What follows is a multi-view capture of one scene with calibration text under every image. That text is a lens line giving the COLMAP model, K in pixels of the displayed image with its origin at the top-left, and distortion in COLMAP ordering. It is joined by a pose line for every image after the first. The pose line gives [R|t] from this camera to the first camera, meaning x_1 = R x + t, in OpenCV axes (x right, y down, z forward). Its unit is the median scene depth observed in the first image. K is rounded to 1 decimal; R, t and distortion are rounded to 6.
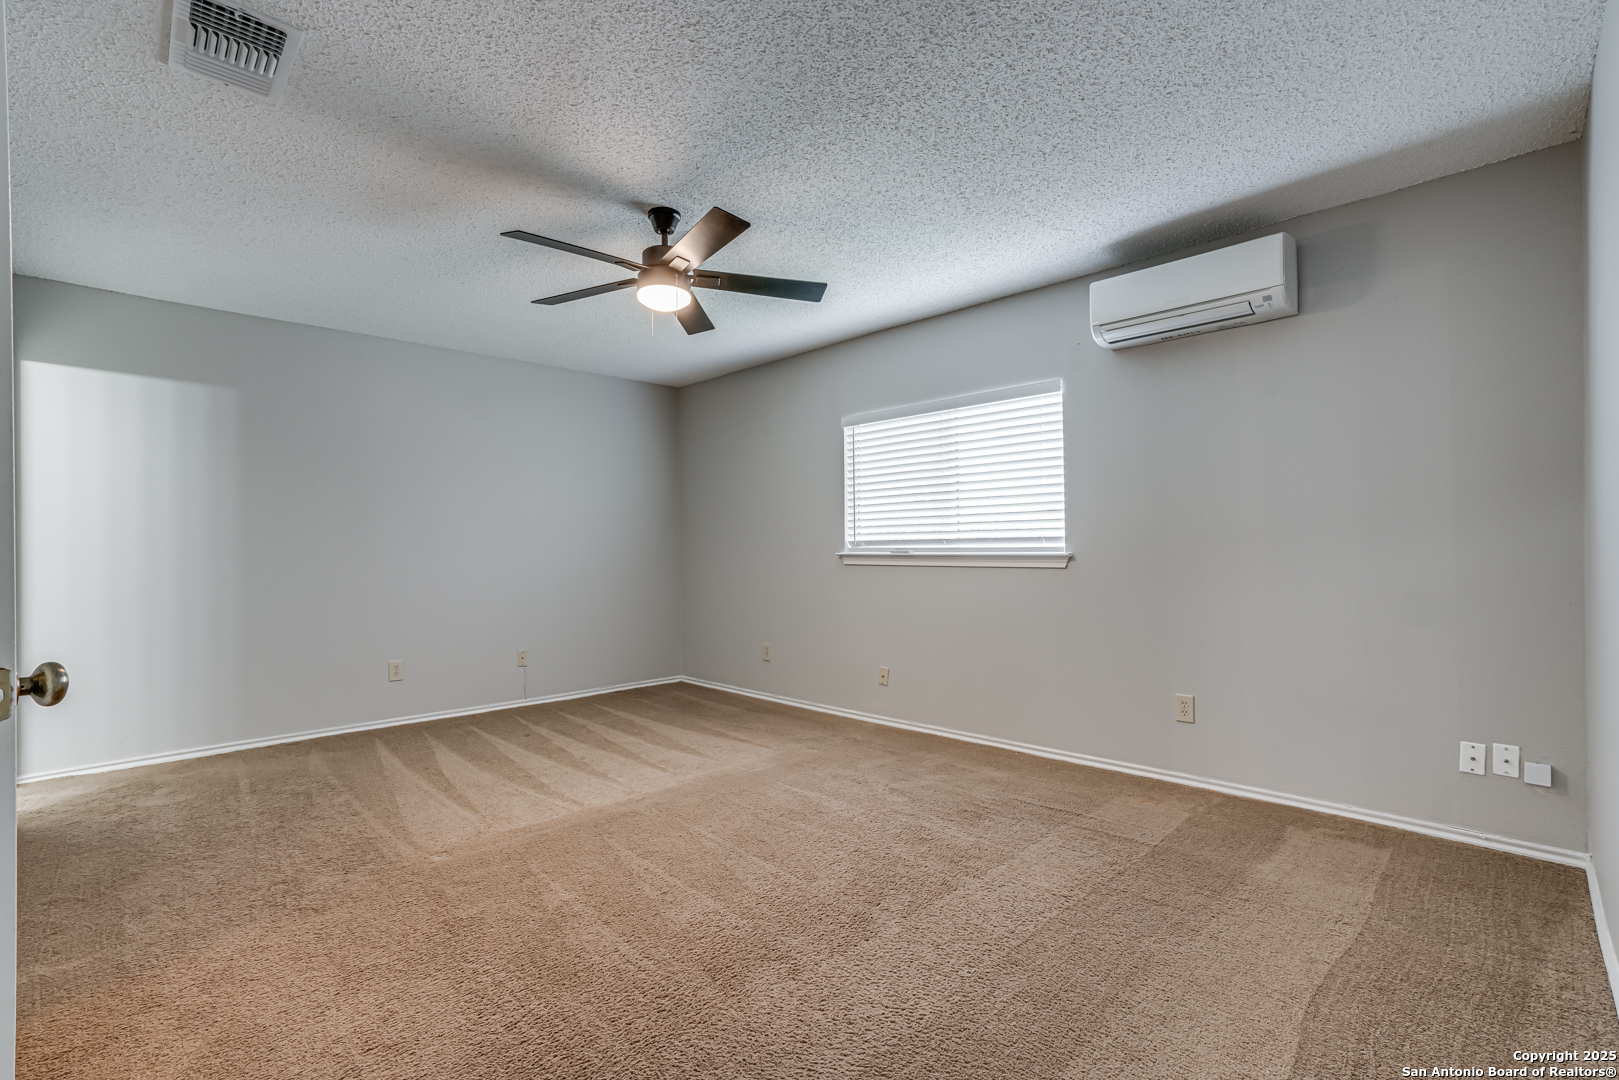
lens RADIAL K [[732.0, 0, 779.9], [0, 732.0, 563.0], [0, 0, 1]] dist [-0.050518, 0.022029]
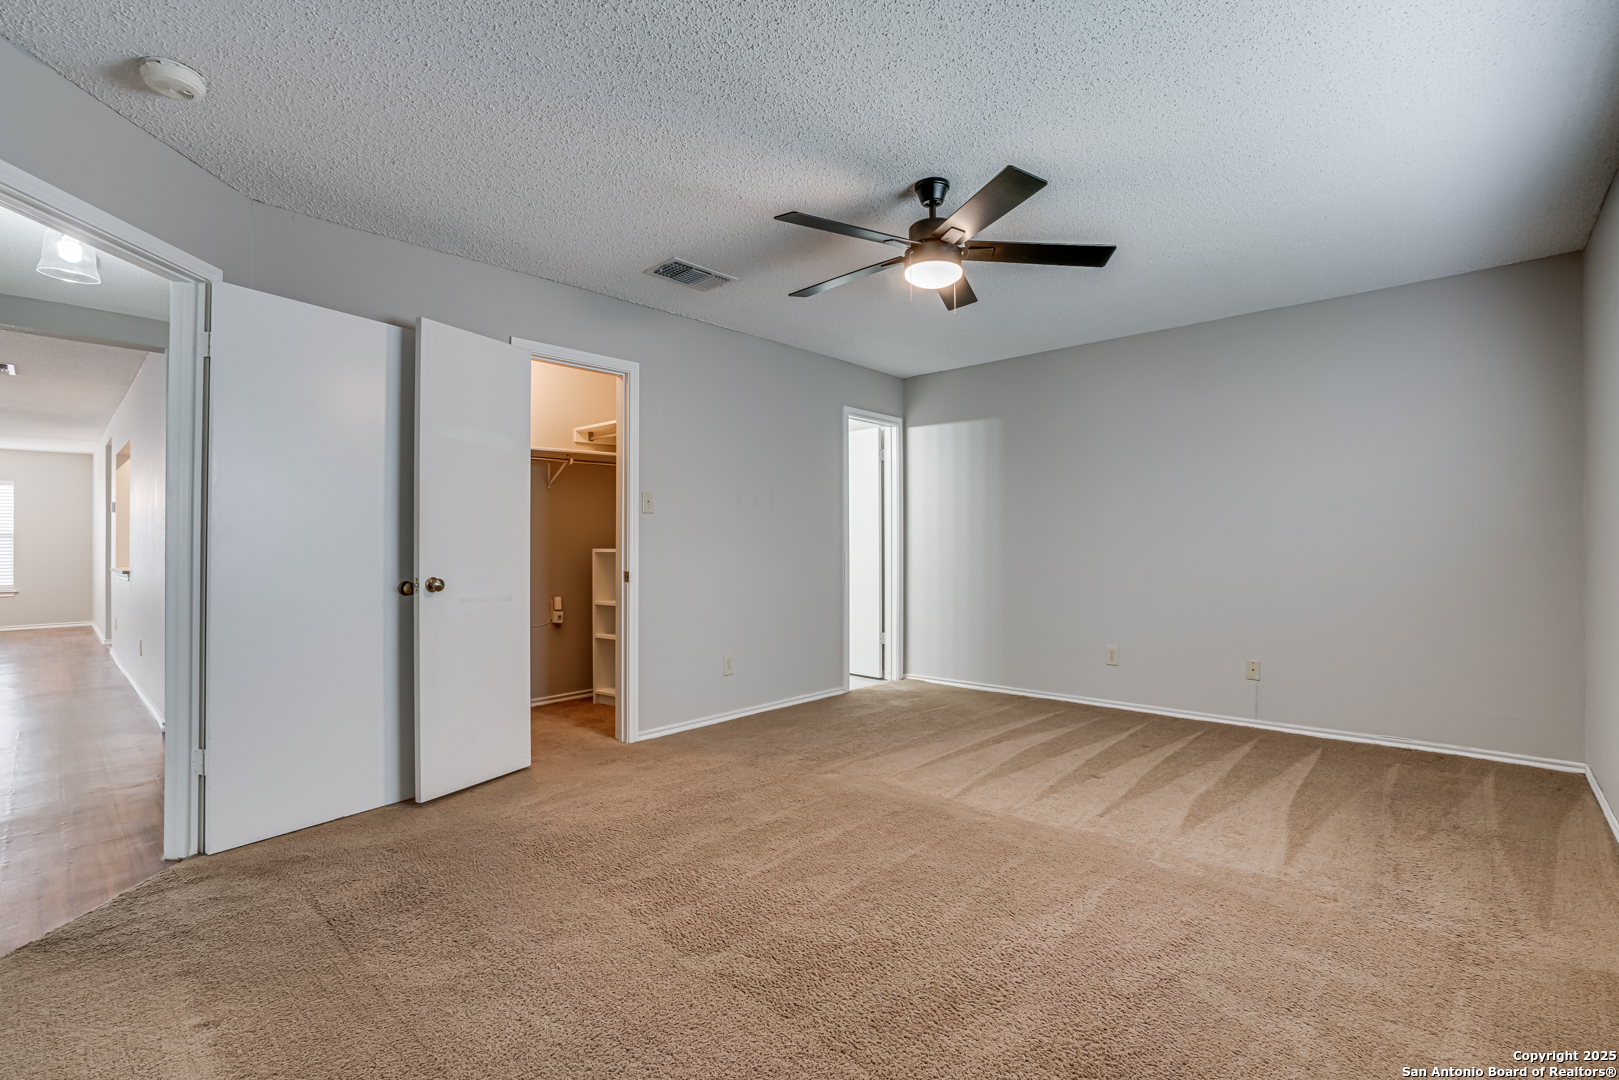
lens RADIAL K [[732.0, 0, 803.7], [0, 732.0, 536.9], [0, 0, 1]] dist [-0.050518, 0.022029]
pose [[0.052942, -0.007191, -0.998572, 0.613875], [-0.013335, 0.999880, -0.007907, -0.009099], [0.998509, 0.013735, 0.052840, 0.630385]]
